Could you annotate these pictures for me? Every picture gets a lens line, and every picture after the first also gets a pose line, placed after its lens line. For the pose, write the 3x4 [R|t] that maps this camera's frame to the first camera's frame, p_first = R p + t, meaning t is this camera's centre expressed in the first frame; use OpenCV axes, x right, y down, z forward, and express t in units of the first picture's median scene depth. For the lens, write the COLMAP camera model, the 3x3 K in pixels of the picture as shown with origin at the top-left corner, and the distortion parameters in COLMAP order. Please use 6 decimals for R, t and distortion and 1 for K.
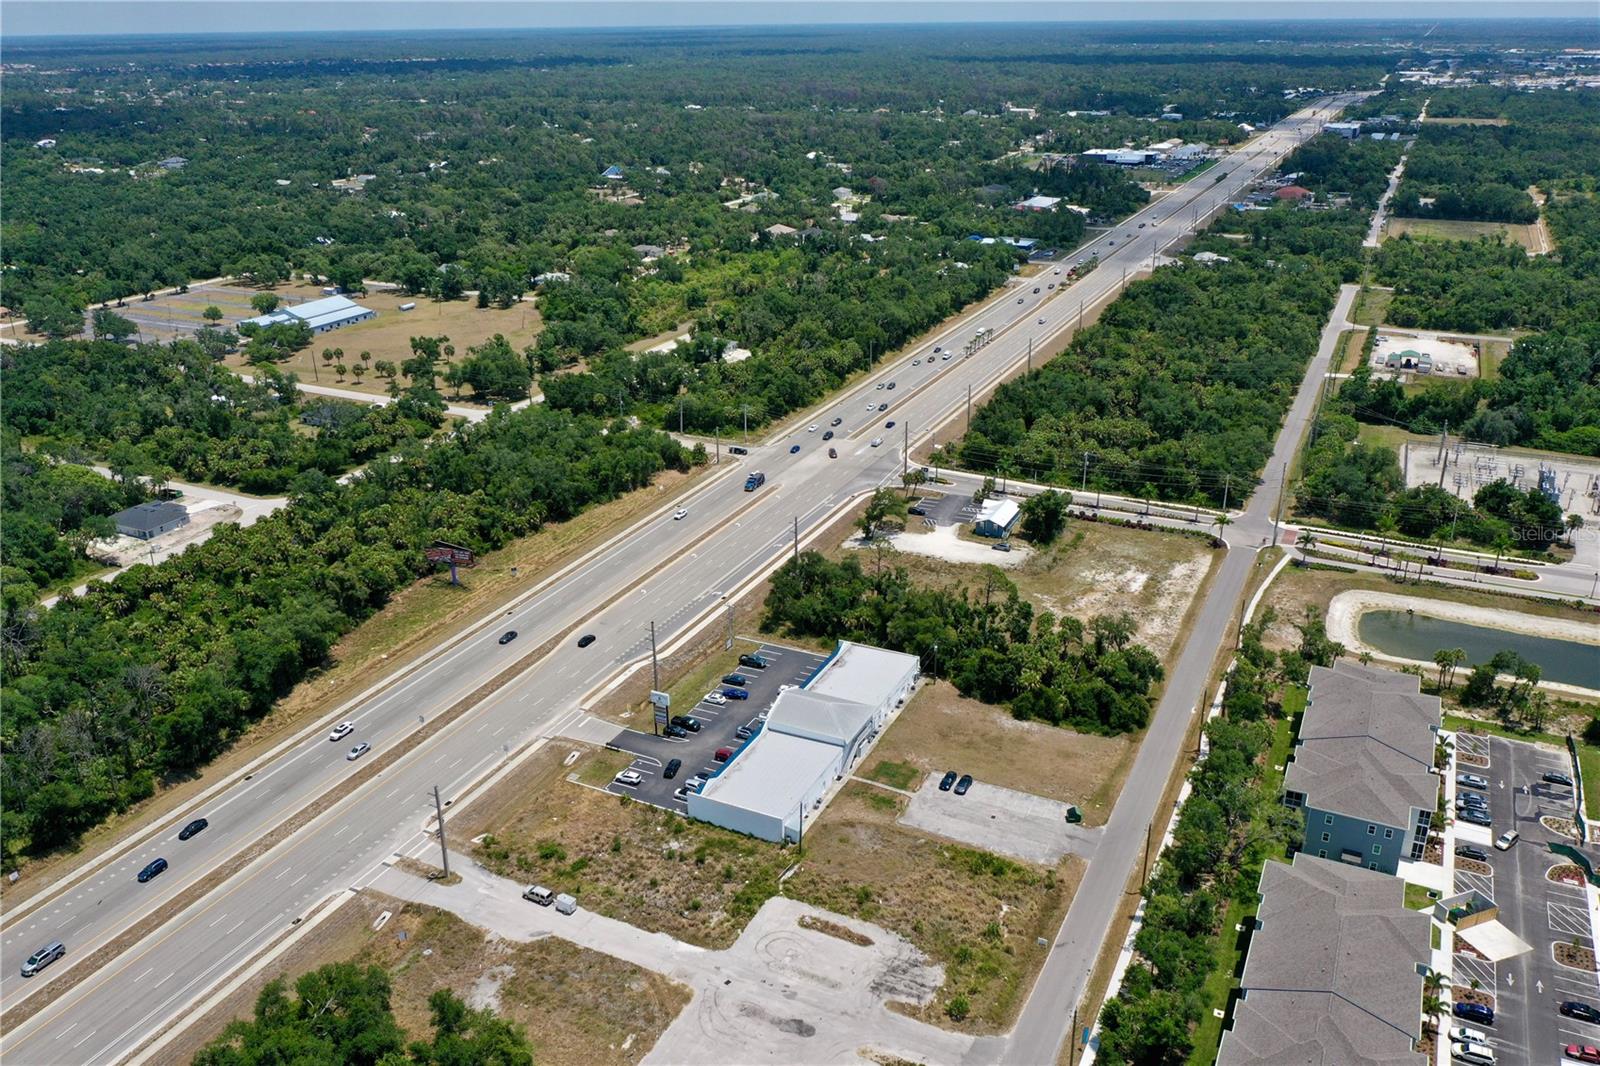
lens RADIAL K [[1259.2, 0, 800.0], [0, 1259.2, 533.0], [0, 0, 1]] dist [-0.009479, -0.008078]
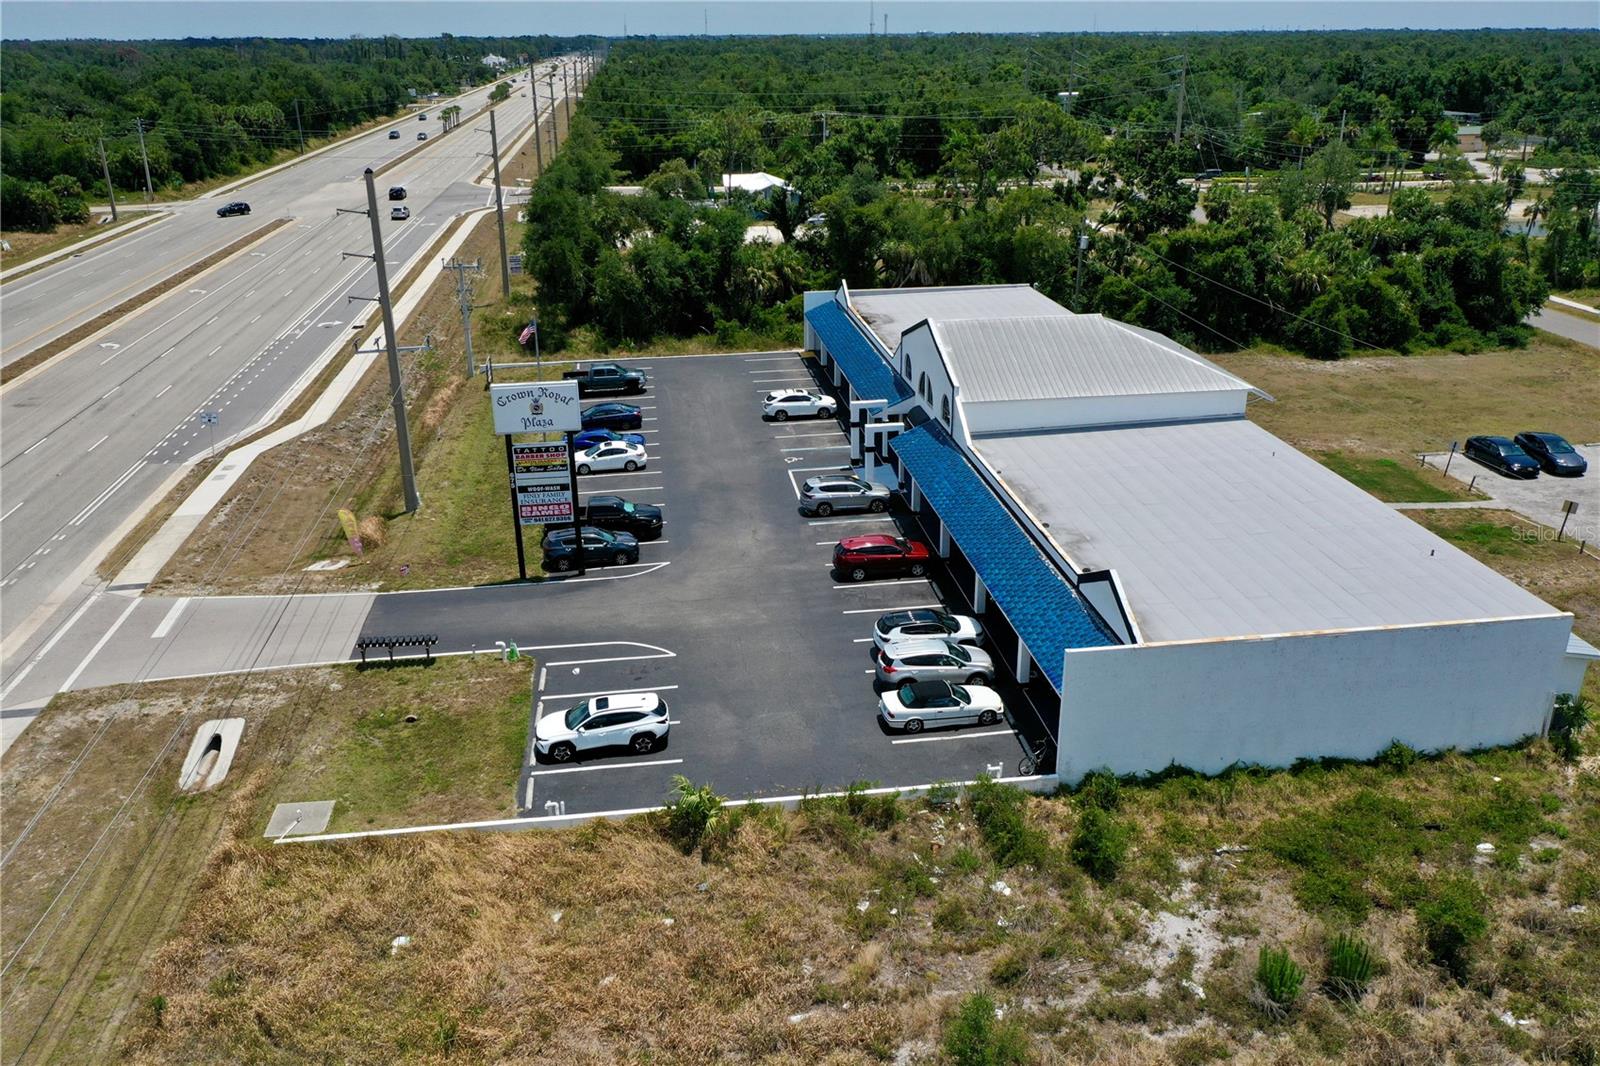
lens RADIAL K [[1255.9, 0, 808.1], [0, 1255.9, 531.2], [0, 0, 1]] dist [-0.004442, -0.001138]
pose [[0.827426, -0.202620, 0.523747, -0.204354], [0.212032, 0.976328, 0.042737, 0.159900], [-0.520008, 0.075689, 0.850801, 0.799052]]
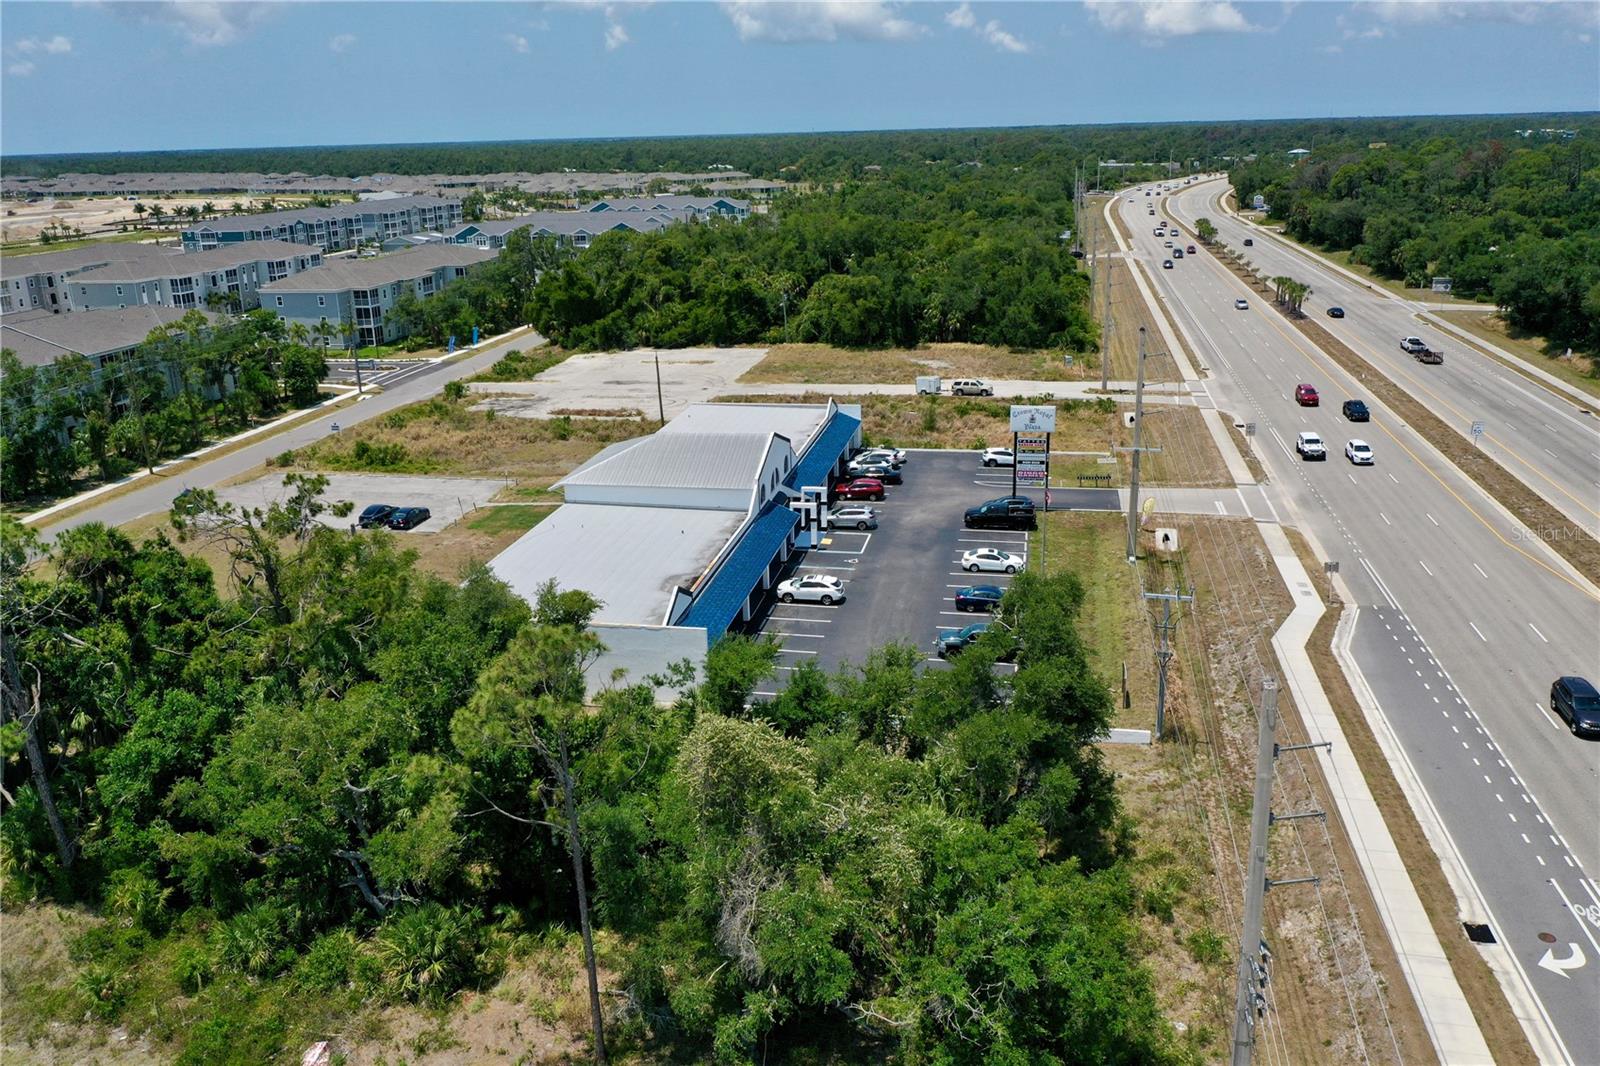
lens RADIAL K [[1259.2, 0, 800.0], [0, 1259.2, 533.0], [0, 0, 1]] dist [-0.009479, -0.008078]
pose [[-0.964227, 0.122893, -0.234871, 0.085454], [-0.056450, 0.770521, 0.634910, -0.126998], [0.258999, 0.625456, -0.736020, 1.384654]]
